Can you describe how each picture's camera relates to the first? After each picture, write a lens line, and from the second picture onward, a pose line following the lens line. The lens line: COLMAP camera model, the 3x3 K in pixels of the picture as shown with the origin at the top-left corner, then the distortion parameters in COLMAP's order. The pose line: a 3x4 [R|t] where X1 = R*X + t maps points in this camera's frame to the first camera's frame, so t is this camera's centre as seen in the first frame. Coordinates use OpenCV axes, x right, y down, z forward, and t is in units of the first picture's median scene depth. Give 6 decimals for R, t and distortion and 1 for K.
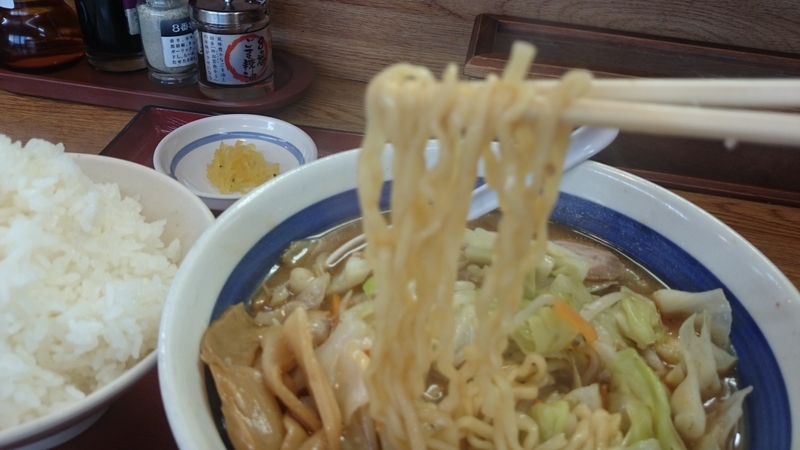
lens RADIAL K [[599.8, 0, 405.1], [0, 599.8, 220.1], [0, 0, 1]] dist [0.012037, -0.061476]
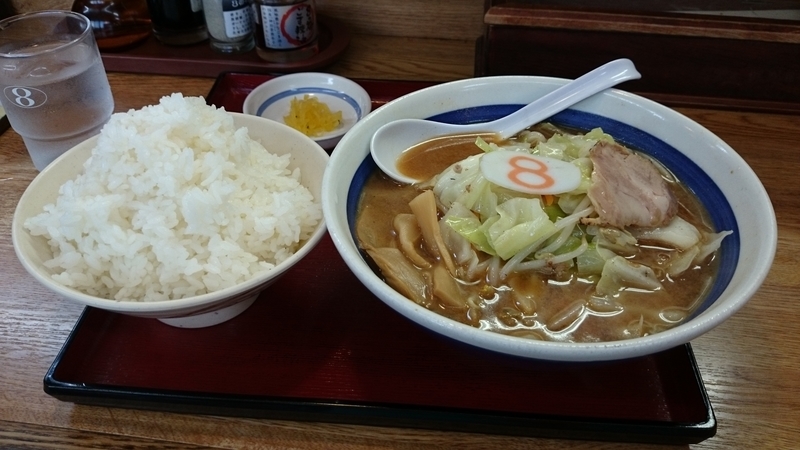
lens RADIAL K [[599.8, 0, 403.5], [0, 599.8, 232.3], [0, 0, 1]] dist [0.012037, -0.061476]
pose [[0.996662, -0.081458, -0.005482, -0.085406], [0.081602, 0.991805, 0.098307, 0.038268], [-0.002571, -0.098426, 0.995141, -0.226245]]
